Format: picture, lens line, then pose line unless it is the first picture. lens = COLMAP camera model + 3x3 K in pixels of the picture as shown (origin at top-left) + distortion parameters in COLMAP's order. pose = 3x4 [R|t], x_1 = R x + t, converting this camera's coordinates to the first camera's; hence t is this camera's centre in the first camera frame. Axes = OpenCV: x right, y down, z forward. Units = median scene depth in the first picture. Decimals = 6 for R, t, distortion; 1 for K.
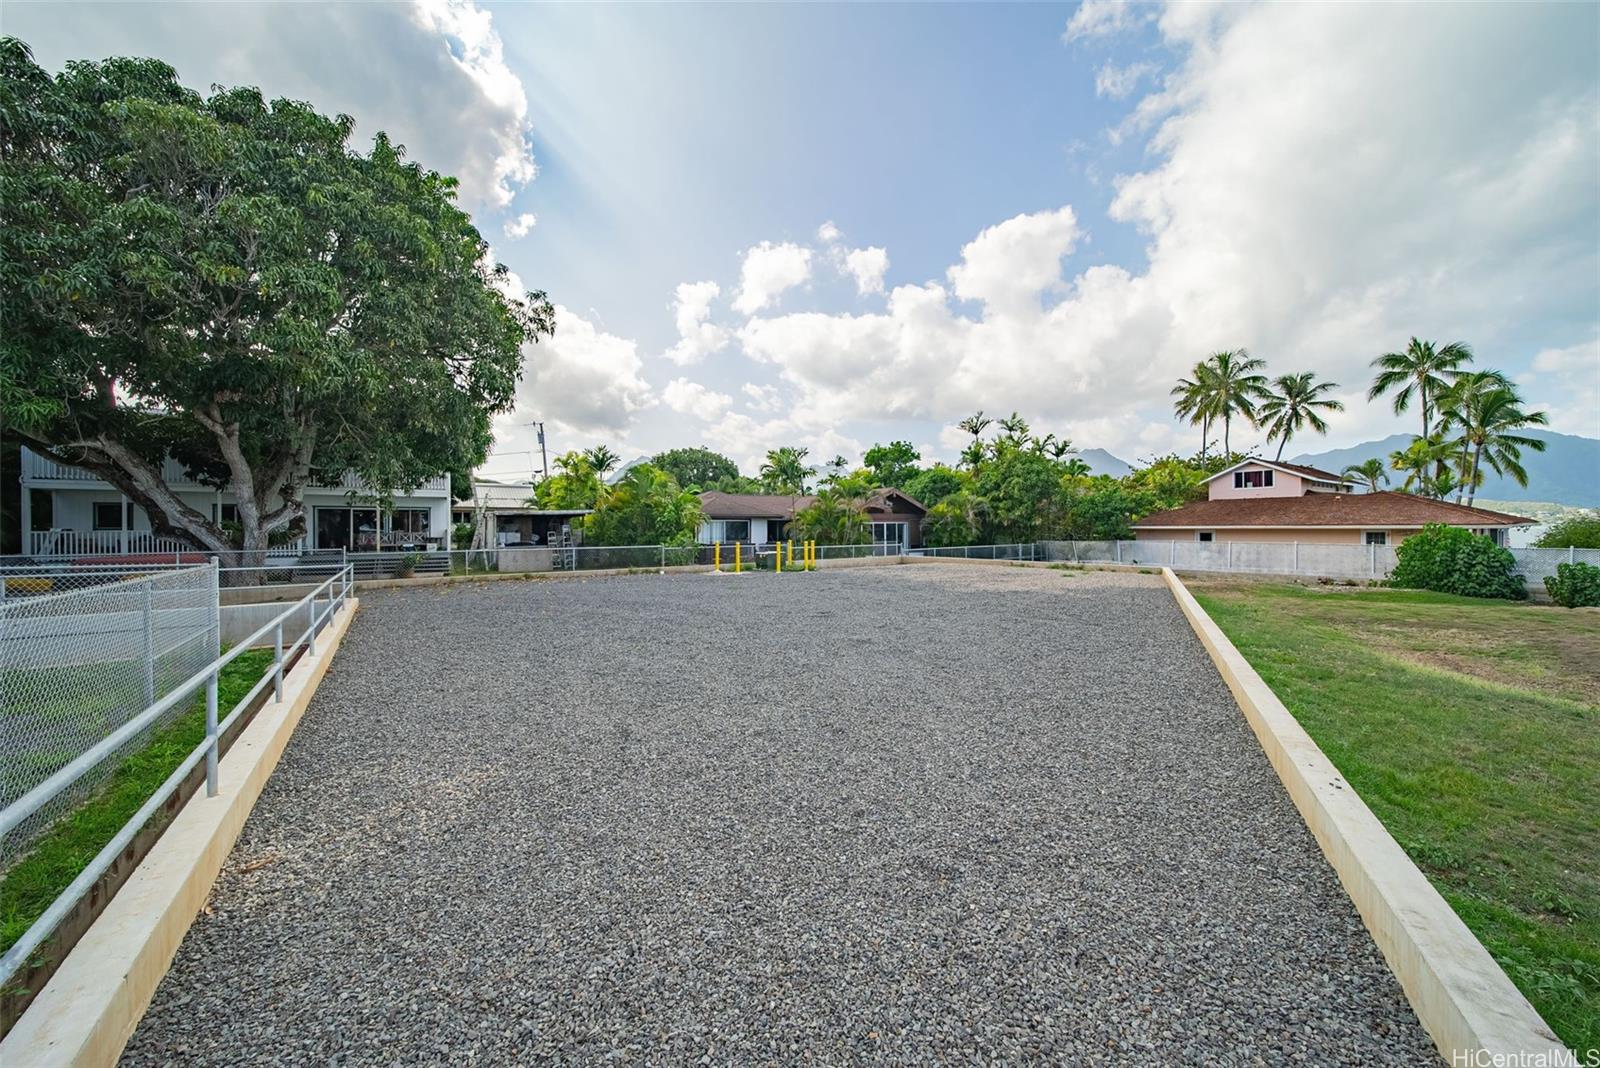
lens RADIAL K [[570.4, 0, 800.0], [0, 570.4, 534.0], [0, 0, 1]] dist [-0.000654, -0.000198]
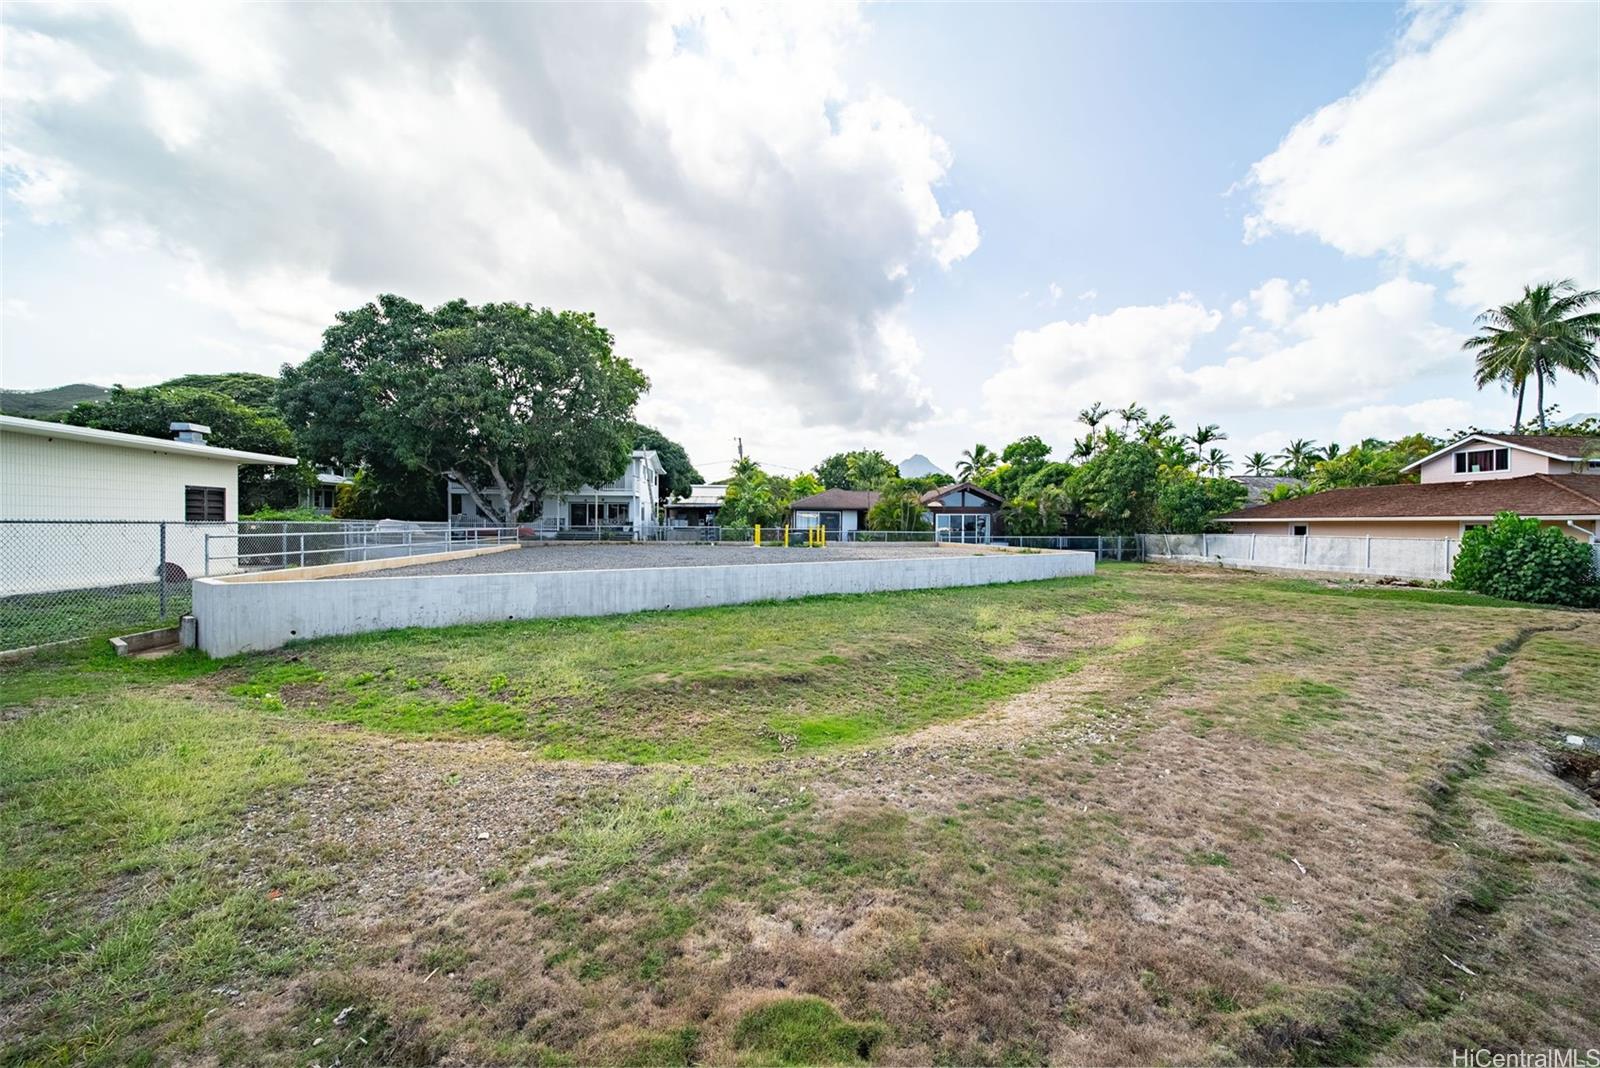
lens RADIAL K [[565.6, 0, 796.5], [0, 565.6, 526.3], [0, 0, 1]] dist [0.000181, -0.001421]
pose [[0.889942, 0.012592, -0.455900, 0.381451], [-0.016467, 0.999854, -0.004527, 0.013853], [0.455776, 0.011536, 0.890020, -0.126901]]
